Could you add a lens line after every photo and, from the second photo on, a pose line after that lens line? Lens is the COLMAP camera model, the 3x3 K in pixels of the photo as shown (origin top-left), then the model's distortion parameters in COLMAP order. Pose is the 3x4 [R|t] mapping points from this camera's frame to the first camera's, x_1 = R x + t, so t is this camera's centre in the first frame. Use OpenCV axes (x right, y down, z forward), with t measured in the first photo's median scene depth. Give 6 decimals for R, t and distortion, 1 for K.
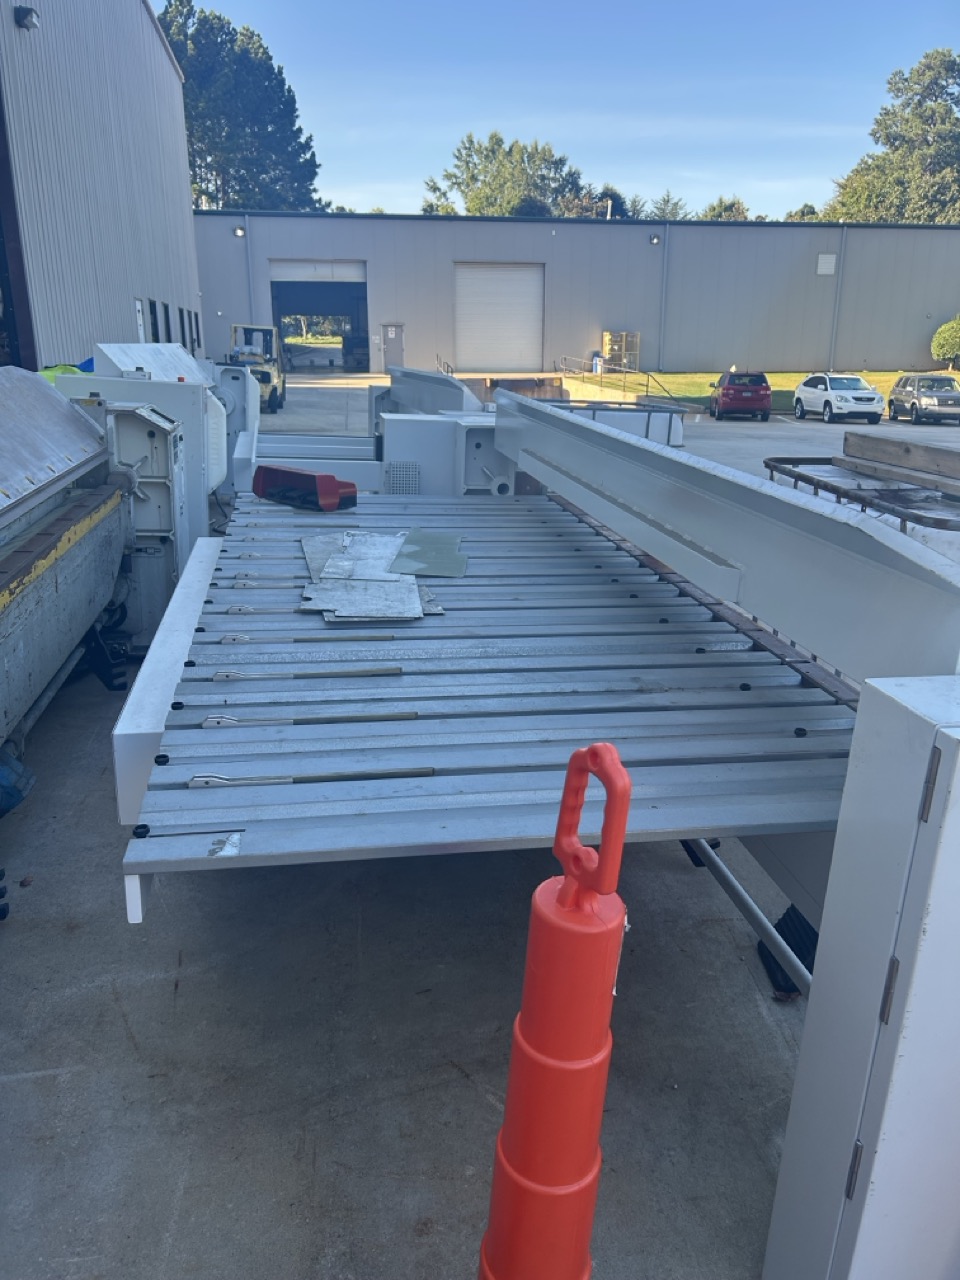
lens RADIAL K [[963.0, 0, 480.0], [0, 963.0, 640.0], [0, 0, 1]] dist [0.070651, -0.087644]
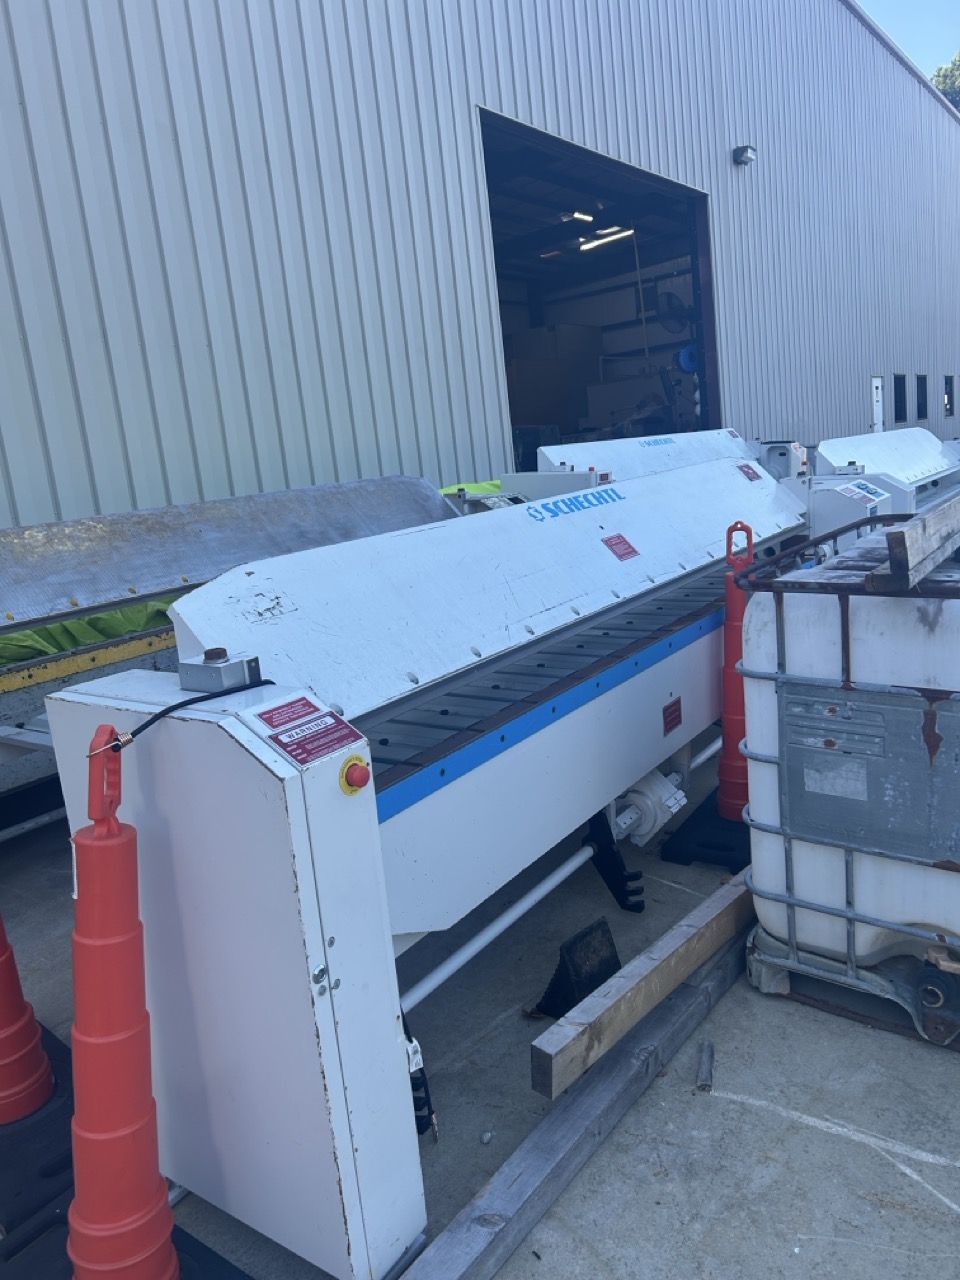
lens RADIAL K [[963.0, 0, 480.0], [0, 963.0, 640.0], [0, 0, 1]] dist [0.070651, -0.087644]
pose [[0.683173, 0.057951, -0.727954, 0.574564], [-0.110769, 0.993535, -0.024861, -0.010841], [0.721807, 0.097619, 0.685175, 0.104434]]
